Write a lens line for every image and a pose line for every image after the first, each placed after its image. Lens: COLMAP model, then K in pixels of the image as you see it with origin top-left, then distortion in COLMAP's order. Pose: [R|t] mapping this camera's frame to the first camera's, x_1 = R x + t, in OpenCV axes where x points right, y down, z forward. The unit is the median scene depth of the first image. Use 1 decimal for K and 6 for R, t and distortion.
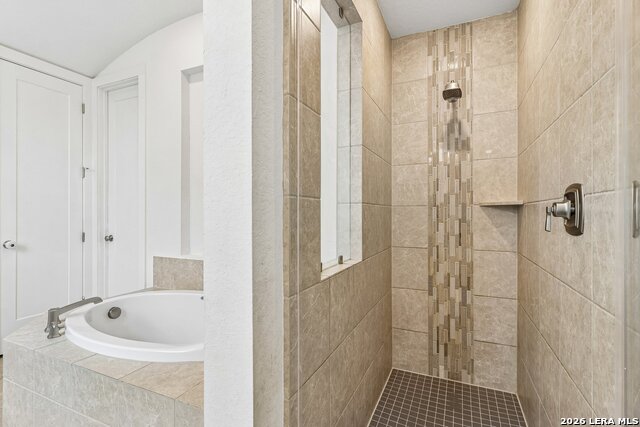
lens RADIAL K [[304.0, 0, 319.2], [0, 304.0, 213.2], [0, 0, 1]] dist [-0.000081, -0.000078]
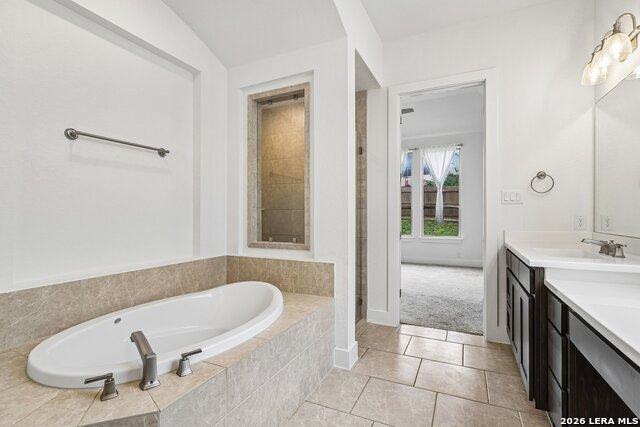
lens RADIAL K [[304.0, 0, 319.1], [0, 304.0, 214.4], [0, 0, 1]] dist [-0.000081, -0.000078]
pose [[0.015201, 0.004129, 0.999876, -1.829684], [-0.001360, 0.999991, -0.004109, 0.013814], [-0.999884, -0.001298, 0.015206, 0.731569]]
